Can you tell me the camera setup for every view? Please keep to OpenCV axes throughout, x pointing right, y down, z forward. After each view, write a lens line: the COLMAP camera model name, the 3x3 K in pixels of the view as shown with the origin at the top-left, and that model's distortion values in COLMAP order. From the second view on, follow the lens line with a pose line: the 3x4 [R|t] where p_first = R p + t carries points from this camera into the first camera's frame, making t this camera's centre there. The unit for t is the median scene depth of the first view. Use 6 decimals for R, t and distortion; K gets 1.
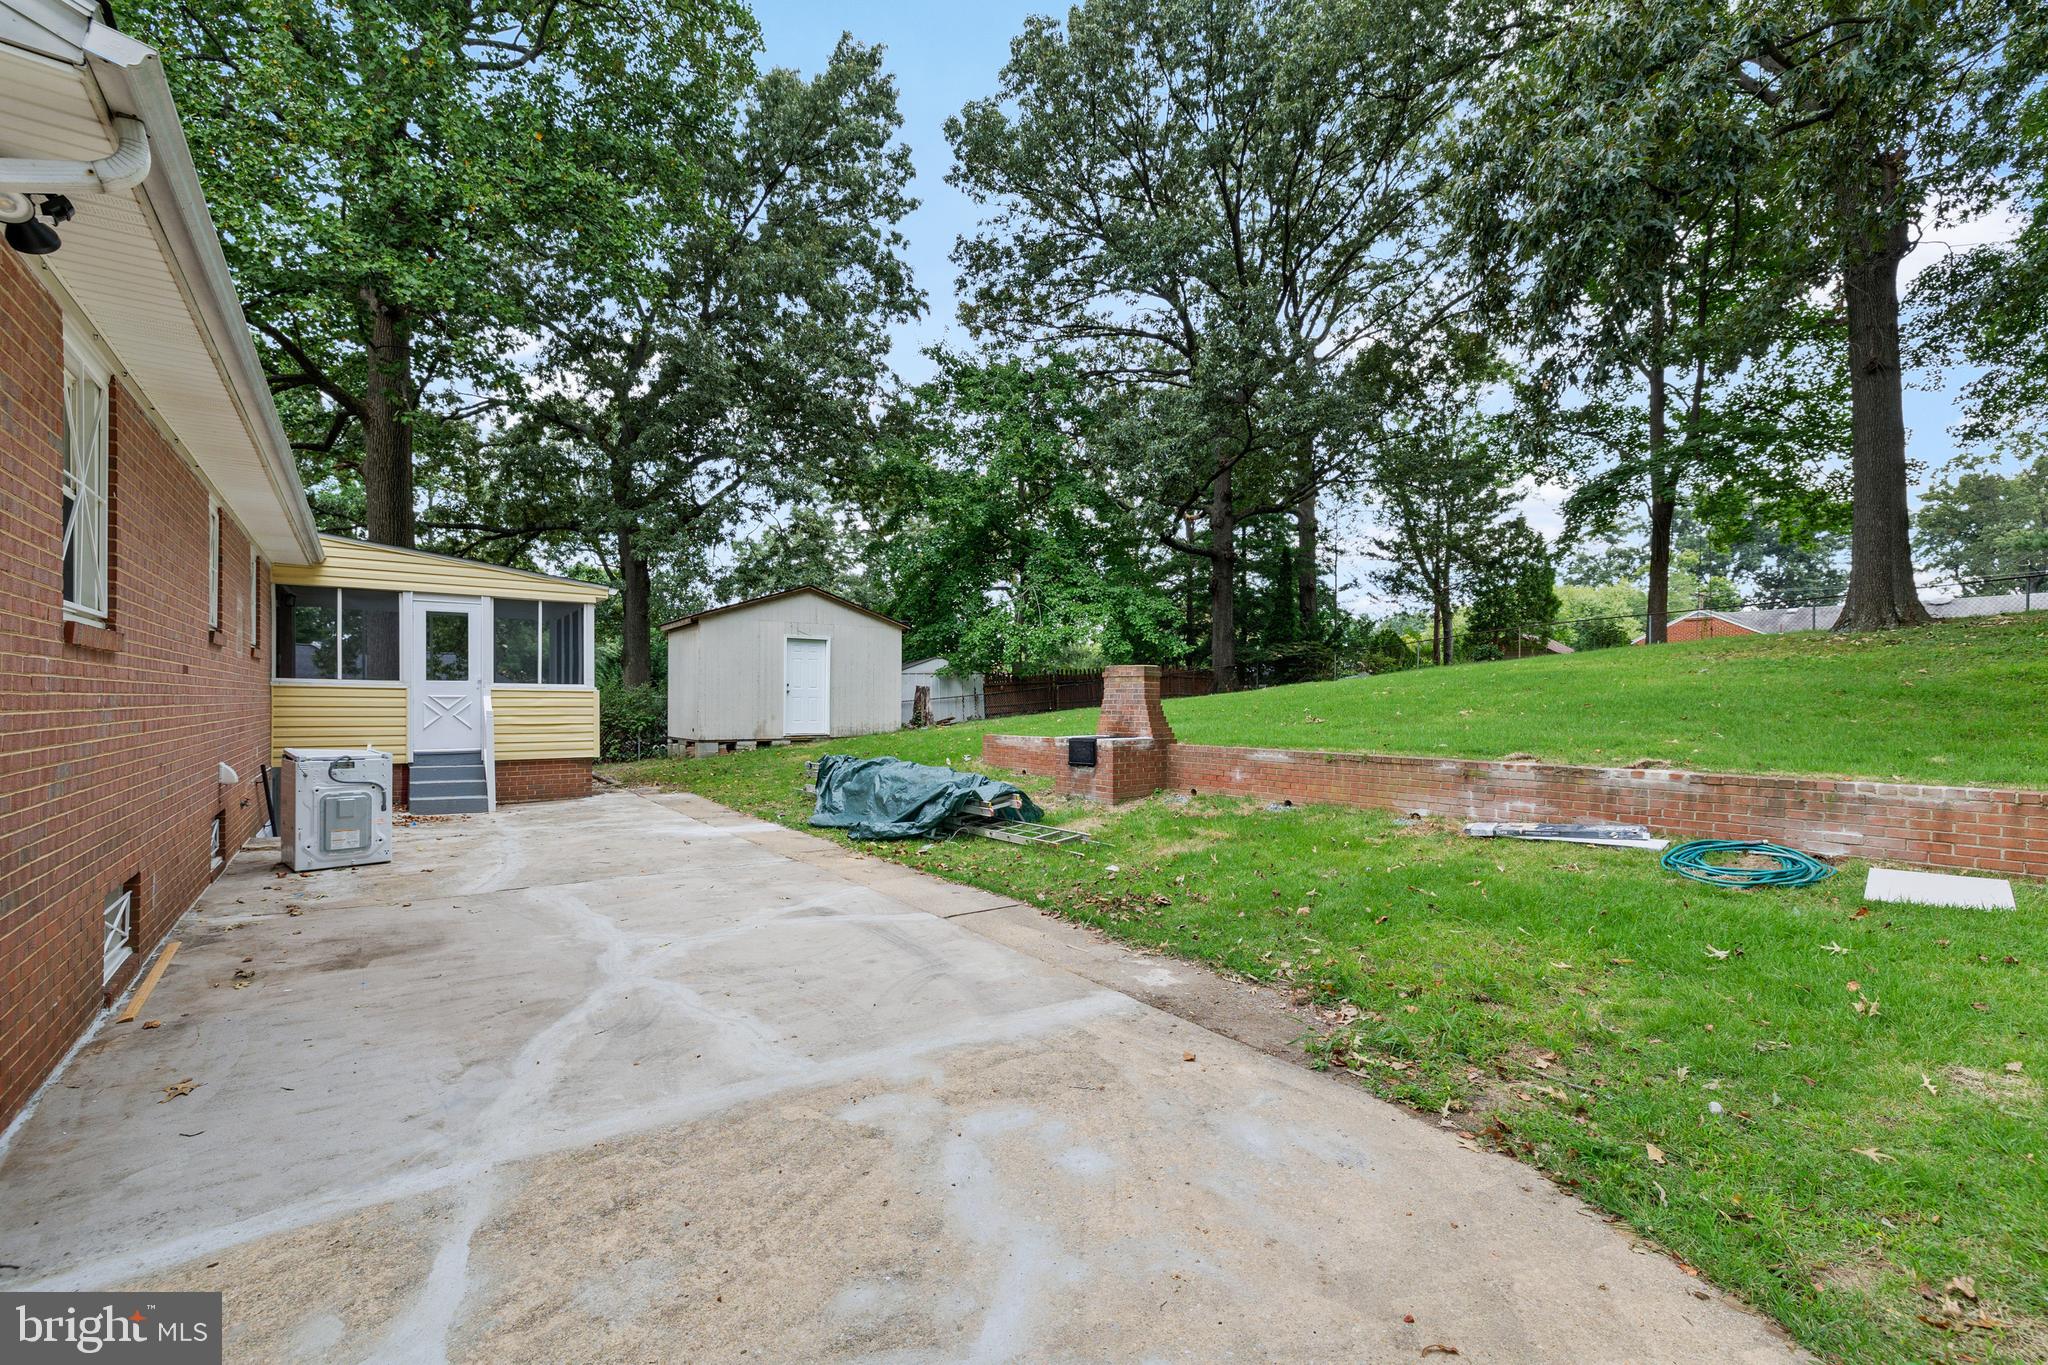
lens RADIAL K [[869.1, 0, 1028.9], [0, 869.1, 689.2], [0, 0, 1]] dist [0.000114, -0.000134]
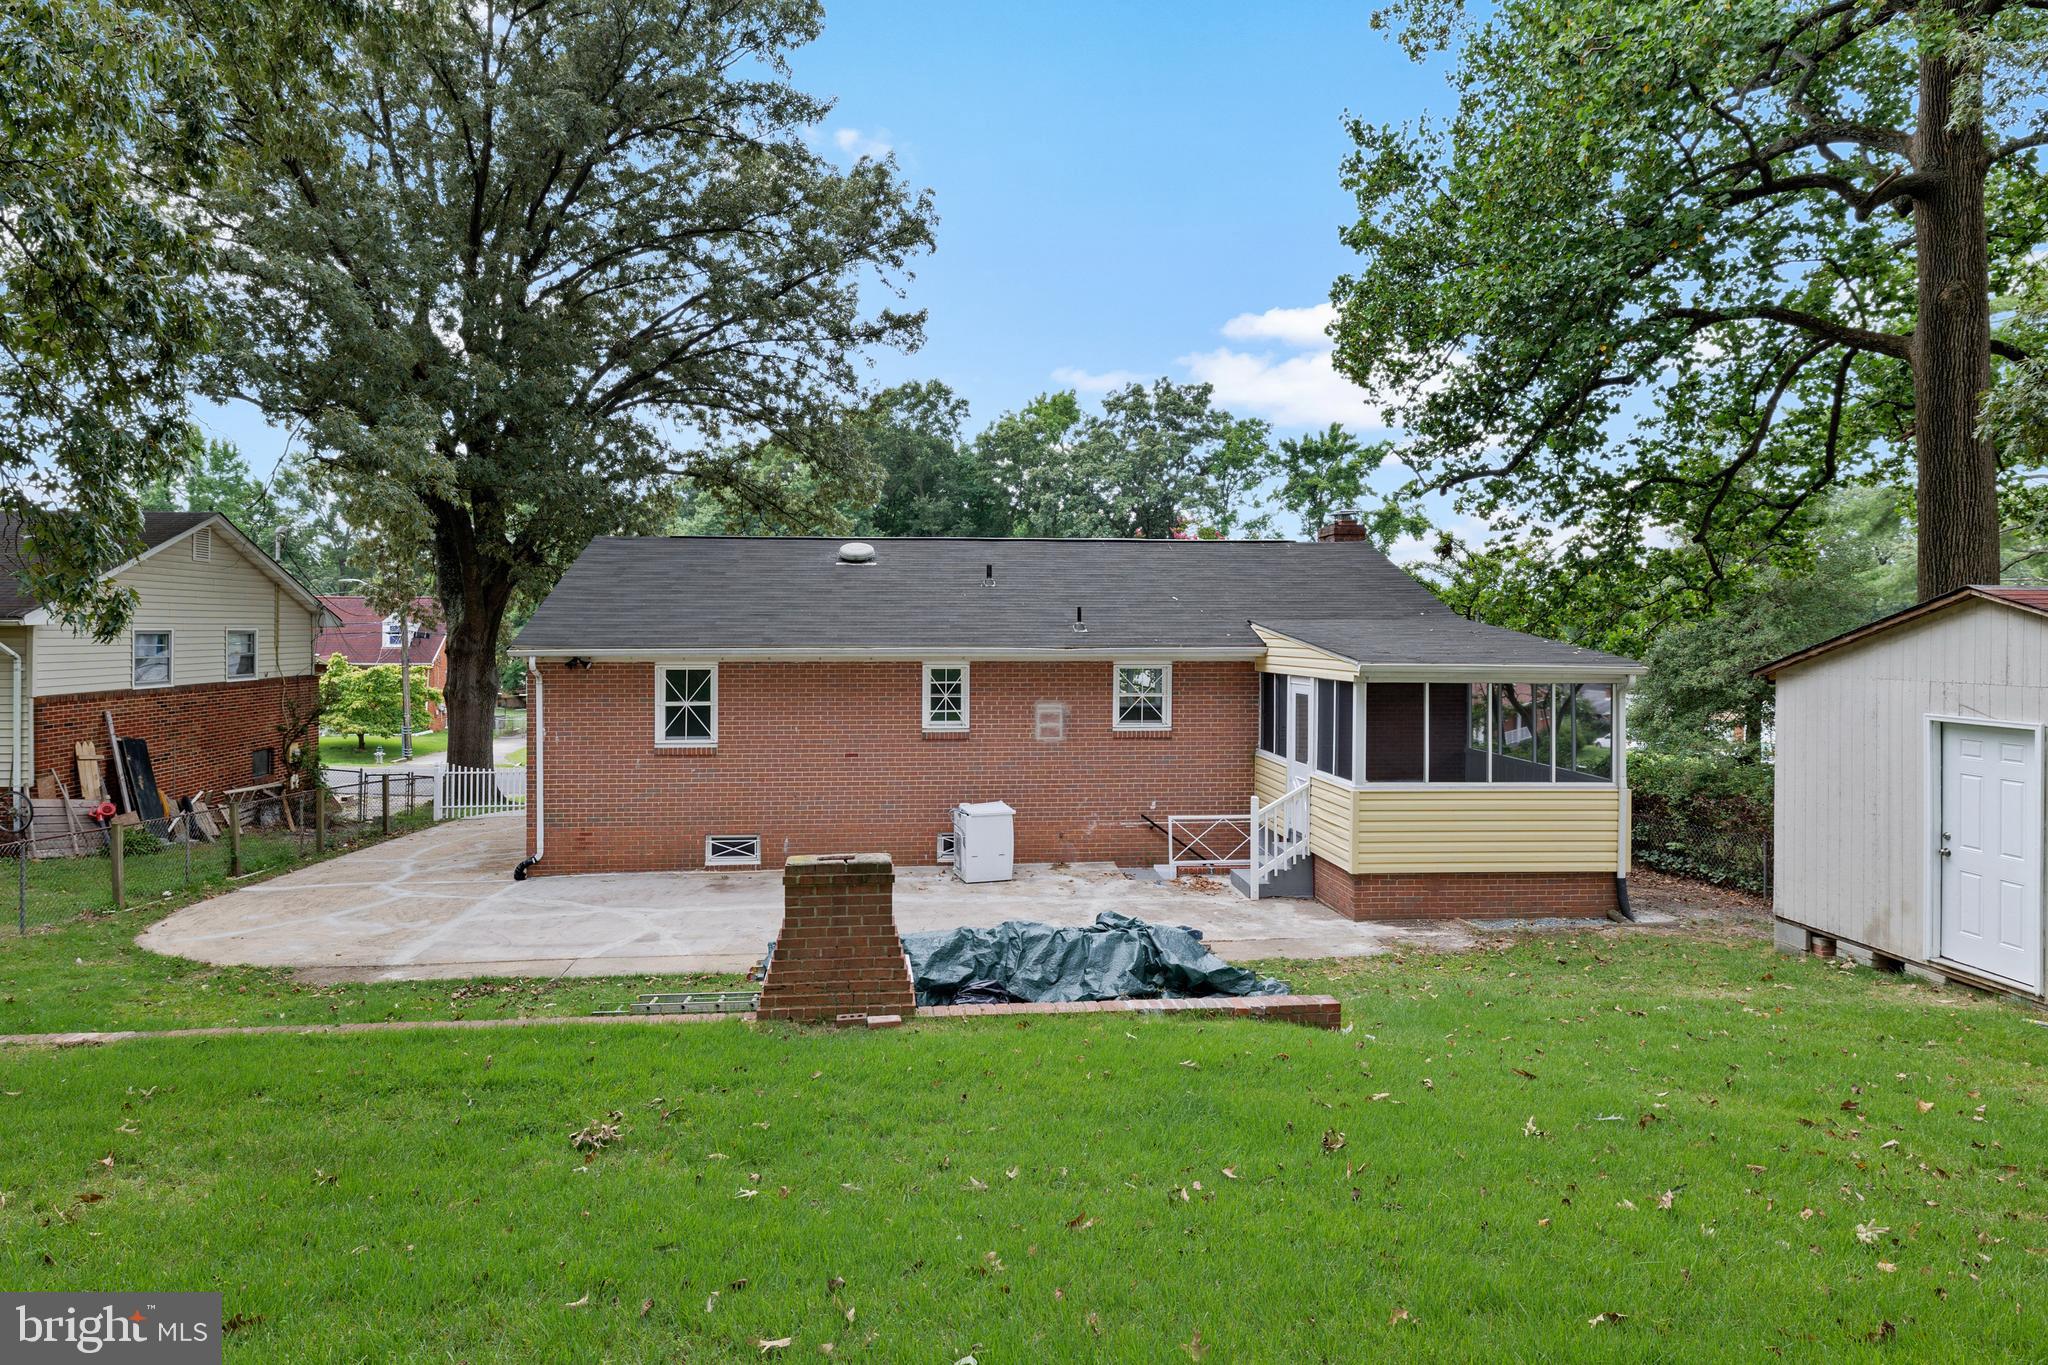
lens RADIAL K [[1167.9, 0, 1020.5], [0, 1167.9, 617.7], [0, 0, 1]] dist [0.000784, 0.001073]
pose [[-0.514449, -0.009888, -0.857464, 2.061464], [0.004349, 0.999891, -0.014139, -0.505295], [0.857510, -0.011003, -0.514350, 4.454418]]
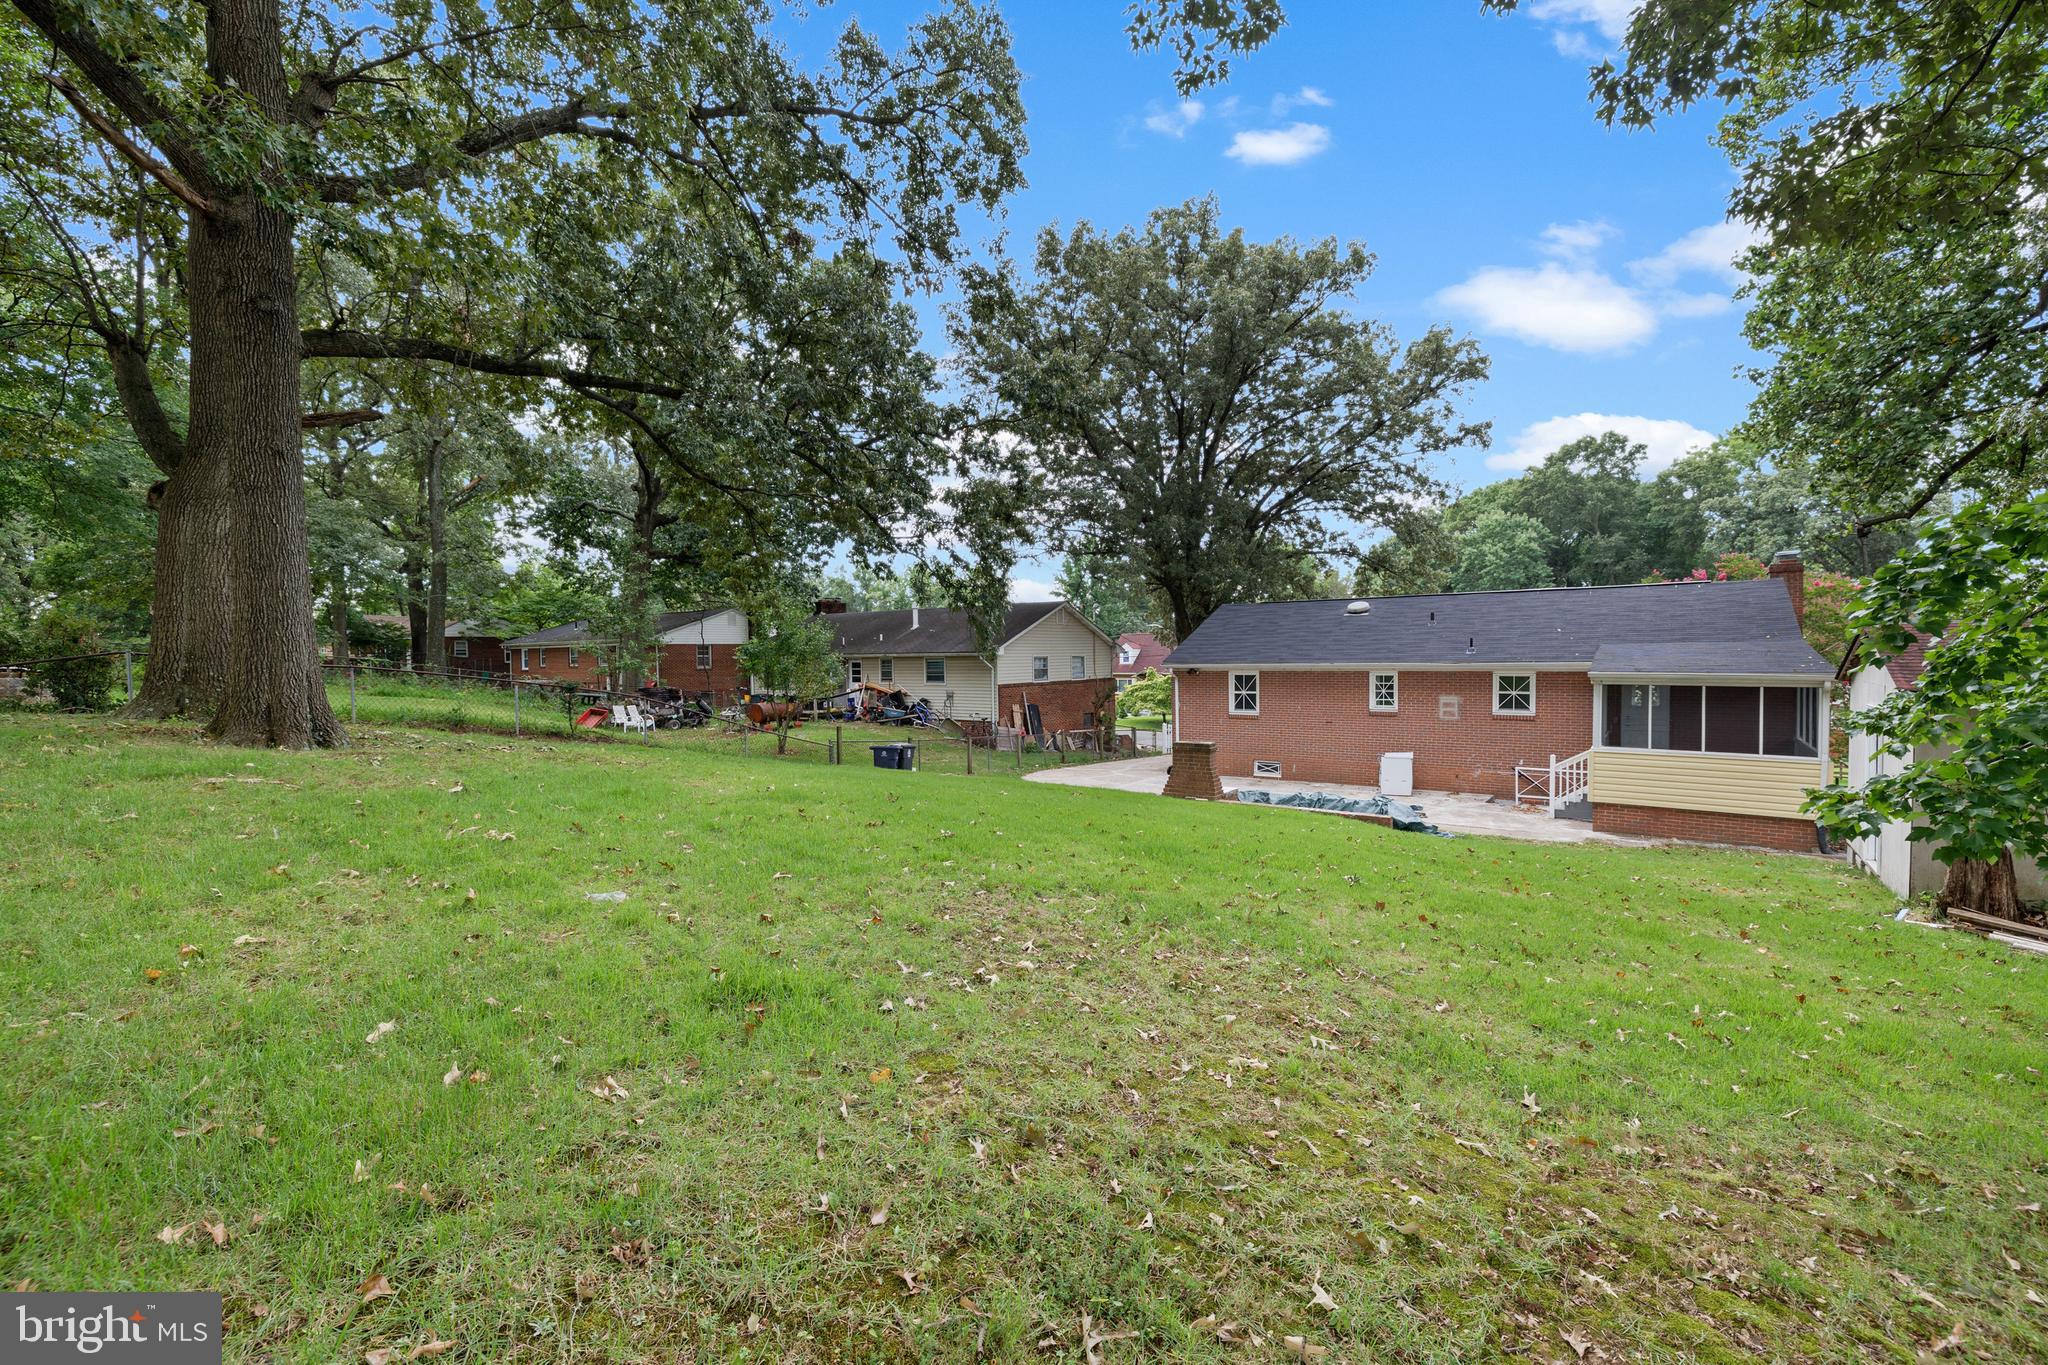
lens RADIAL K [[869.1, 0, 1028.9], [0, 869.1, 689.2], [0, 0, 1]] dist [0.000114, -0.000134]
pose [[-0.945398, 0.023109, -0.325098, 2.523255], [0.012333, 0.999305, 0.035167, -0.516384], [0.325685, 0.029237, -0.945026, 6.701559]]
